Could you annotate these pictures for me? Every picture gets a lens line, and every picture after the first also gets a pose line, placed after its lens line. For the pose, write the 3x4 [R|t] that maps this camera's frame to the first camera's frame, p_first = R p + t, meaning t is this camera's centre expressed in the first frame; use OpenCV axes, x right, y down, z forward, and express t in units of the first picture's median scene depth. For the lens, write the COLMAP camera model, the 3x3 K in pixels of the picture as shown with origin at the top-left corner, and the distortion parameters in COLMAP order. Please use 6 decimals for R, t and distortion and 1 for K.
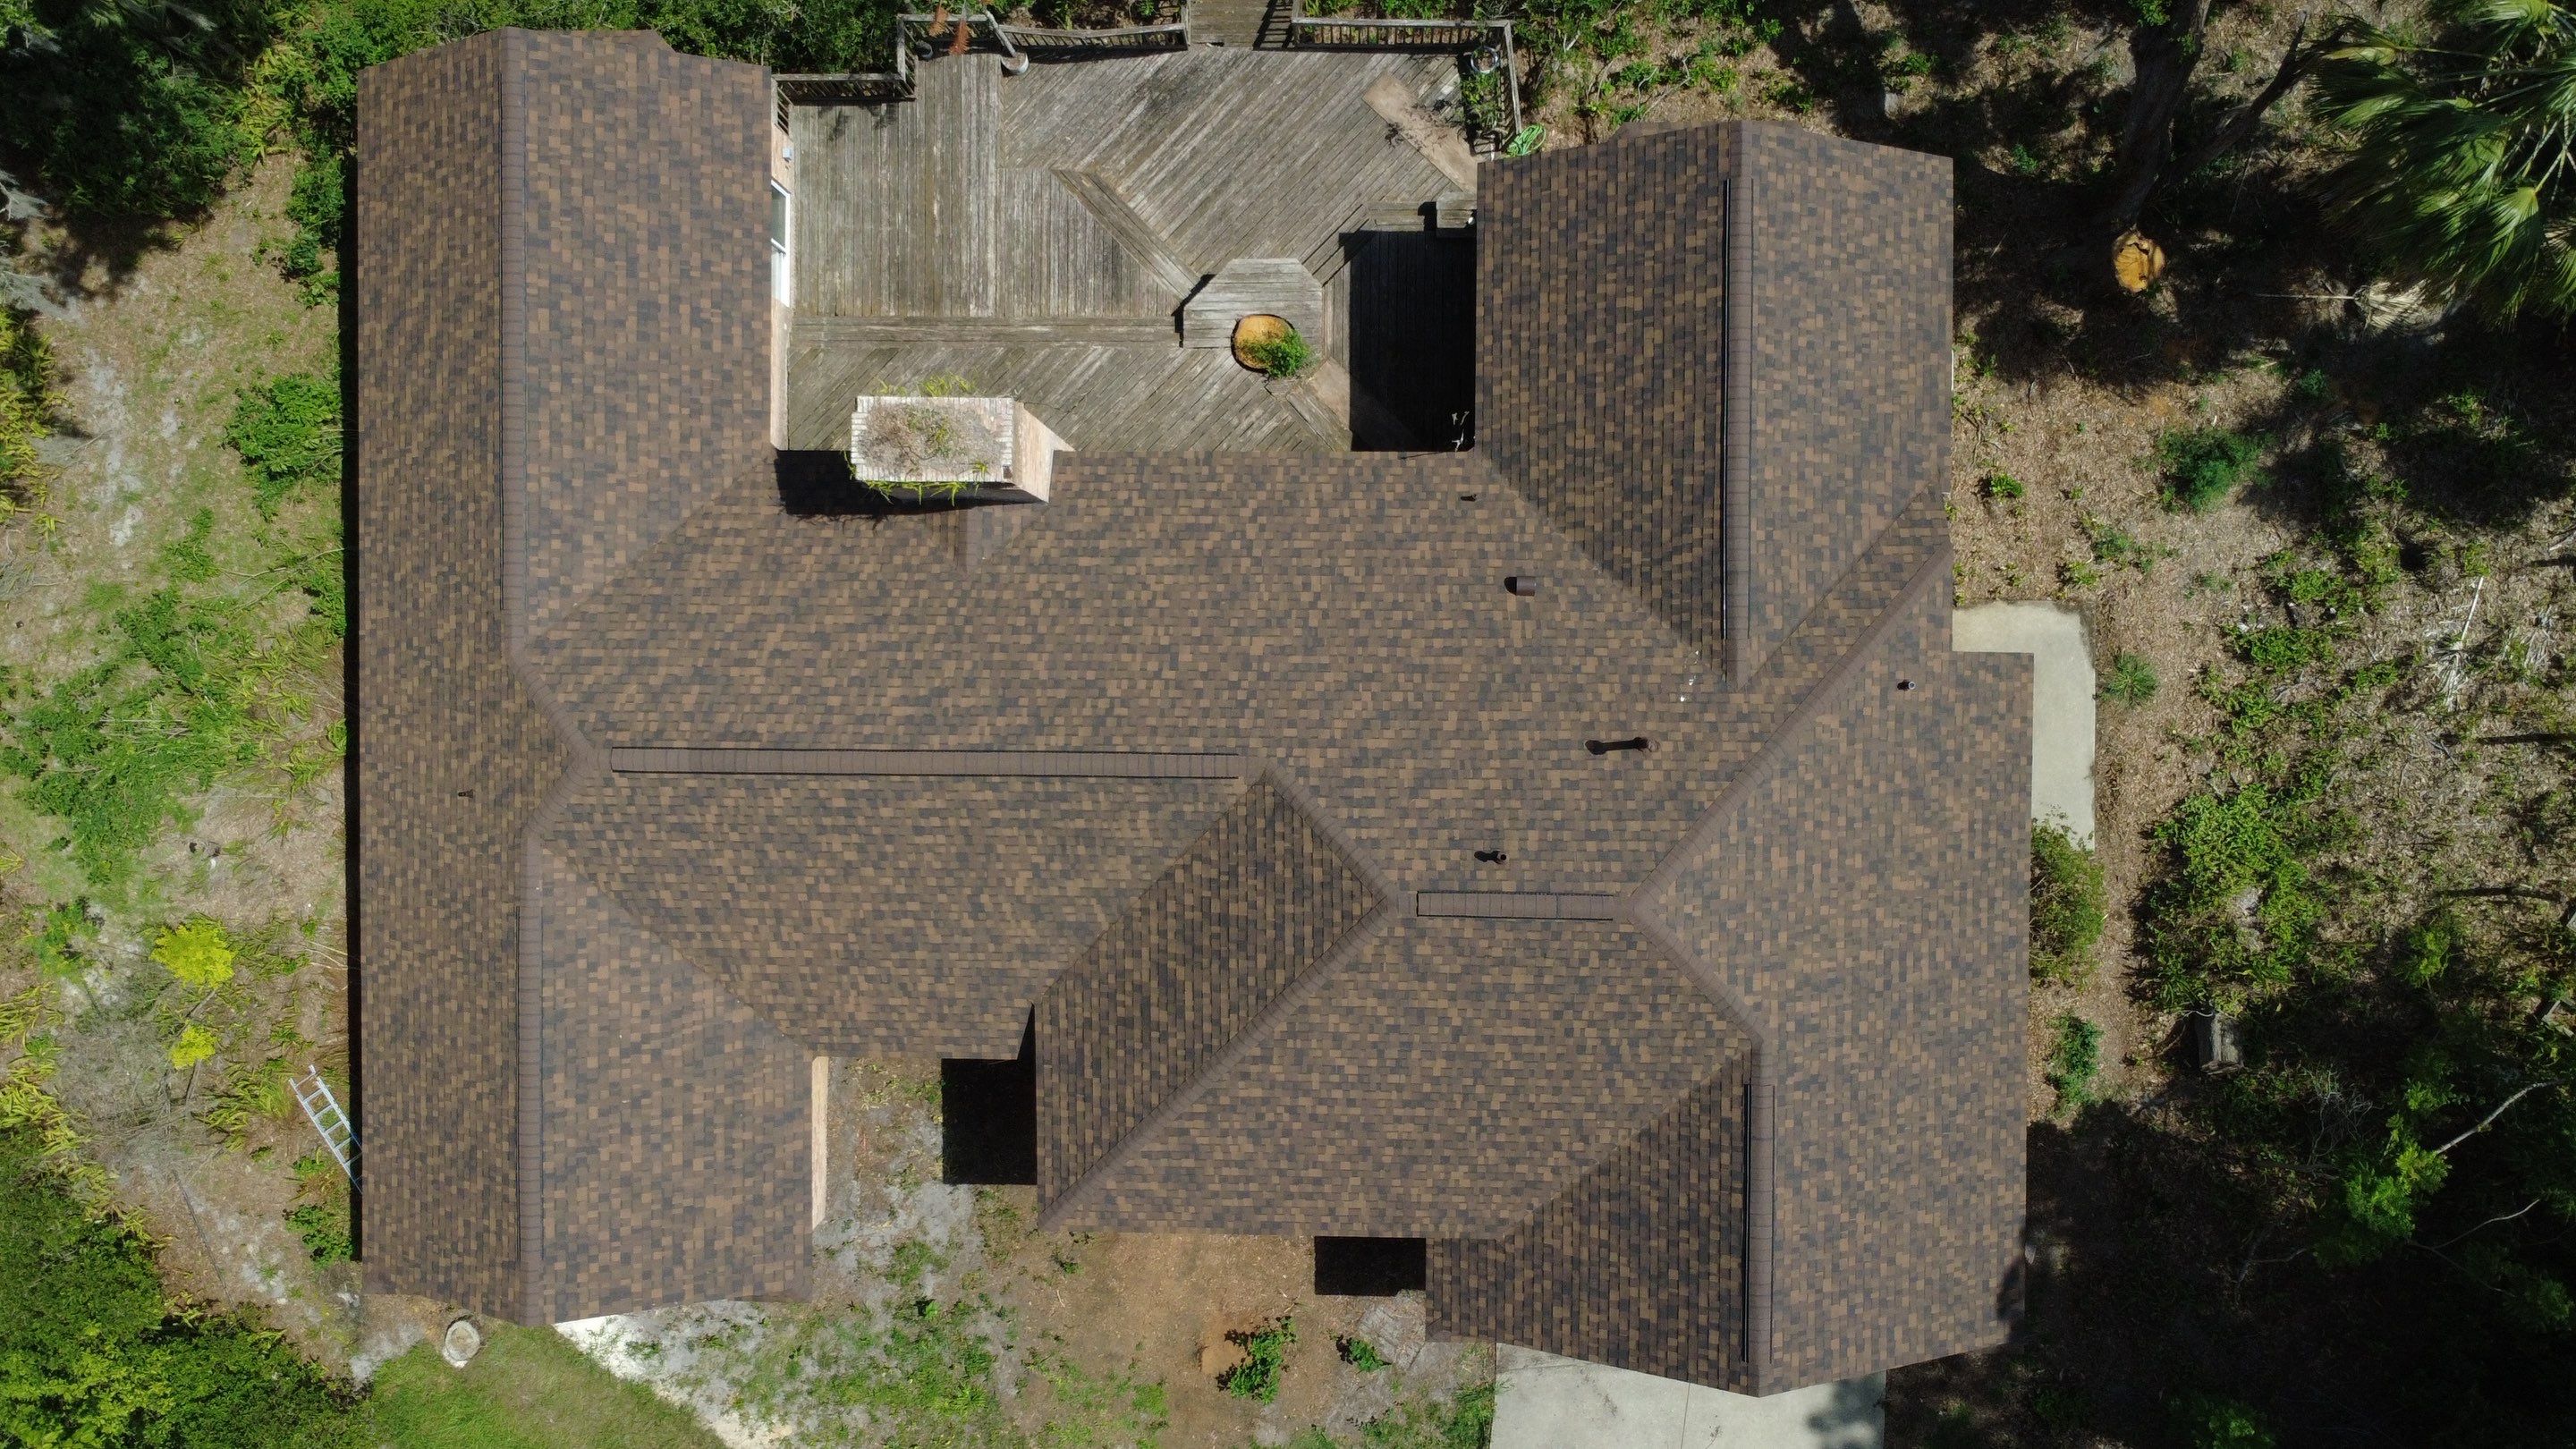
lens RADIAL K [[1876.8, 0, 1286.7], [0, 1876.8, 719.8], [0, 0, 1]] dist [-0.000727, 0.000887]
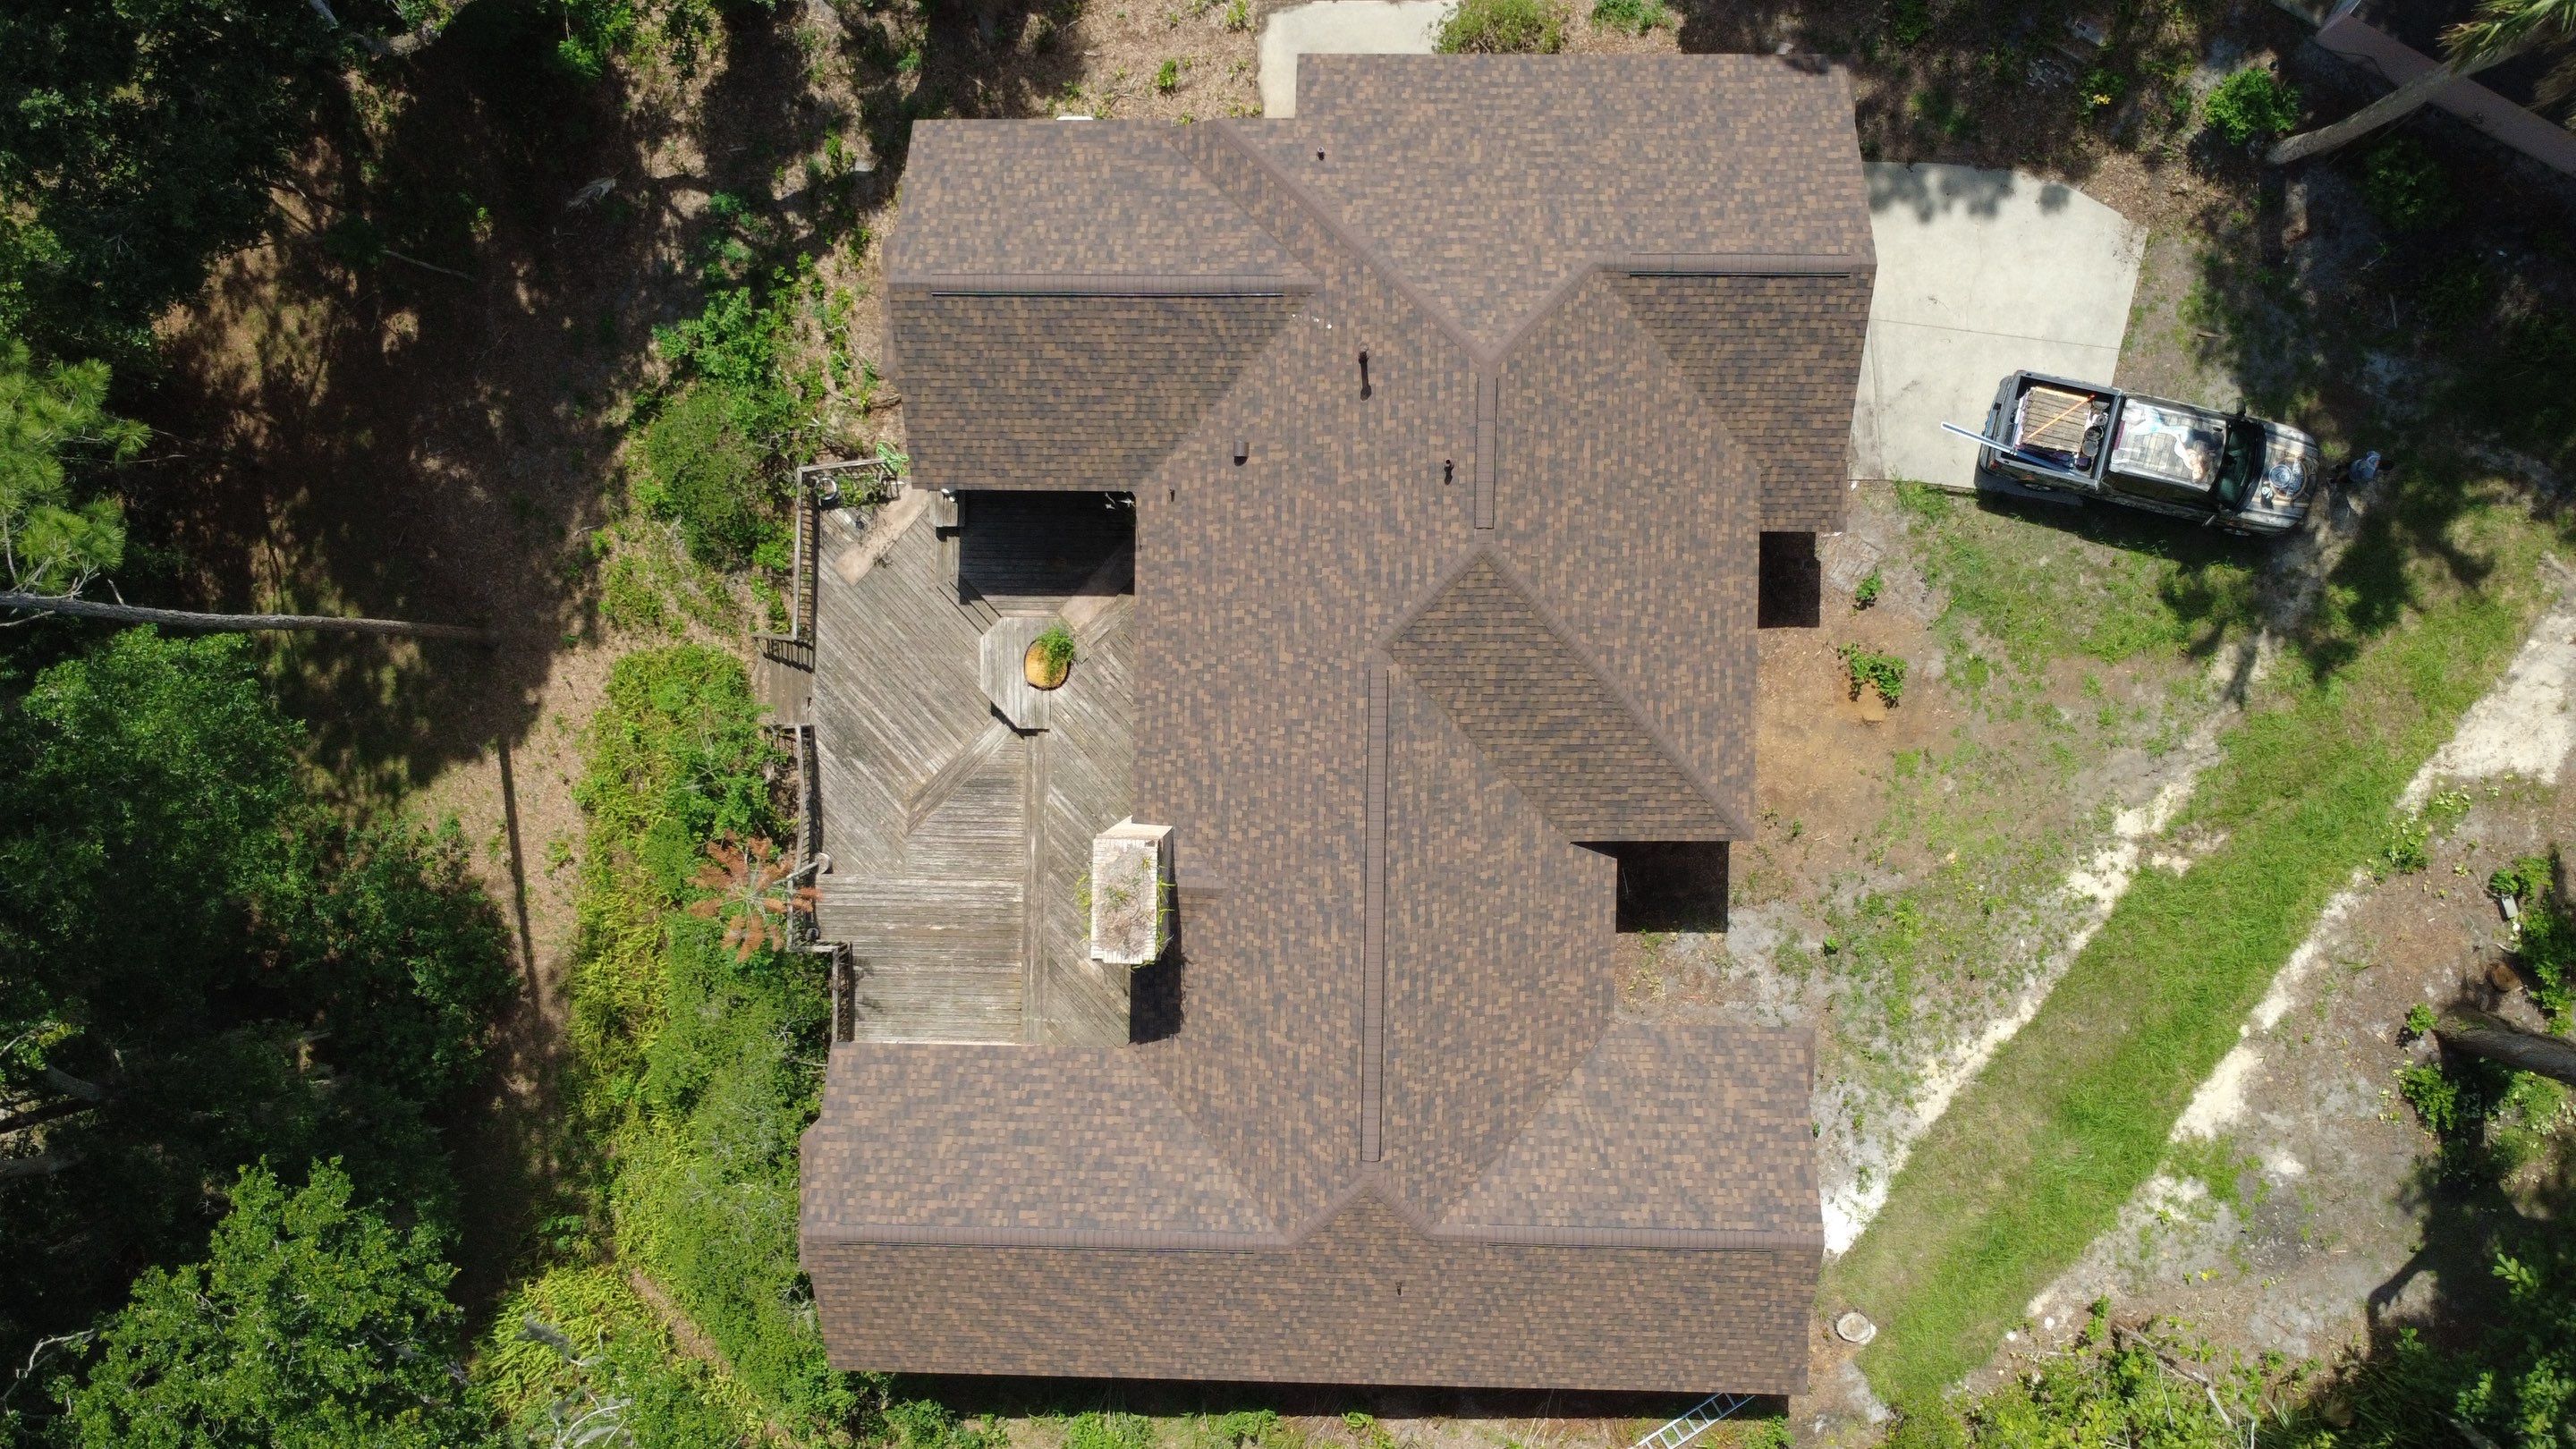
lens RADIAL K [[1876.8, 0, 1285.0], [0, 1876.8, 716.9], [0, 0, 1]] dist [-0.000727, 0.000887]
pose [[0.008113, -0.999848, 0.015446, -0.072364], [0.998554, 0.007280, -0.053268, 0.027111], [0.053147, 0.015855, 0.998461, -0.265846]]
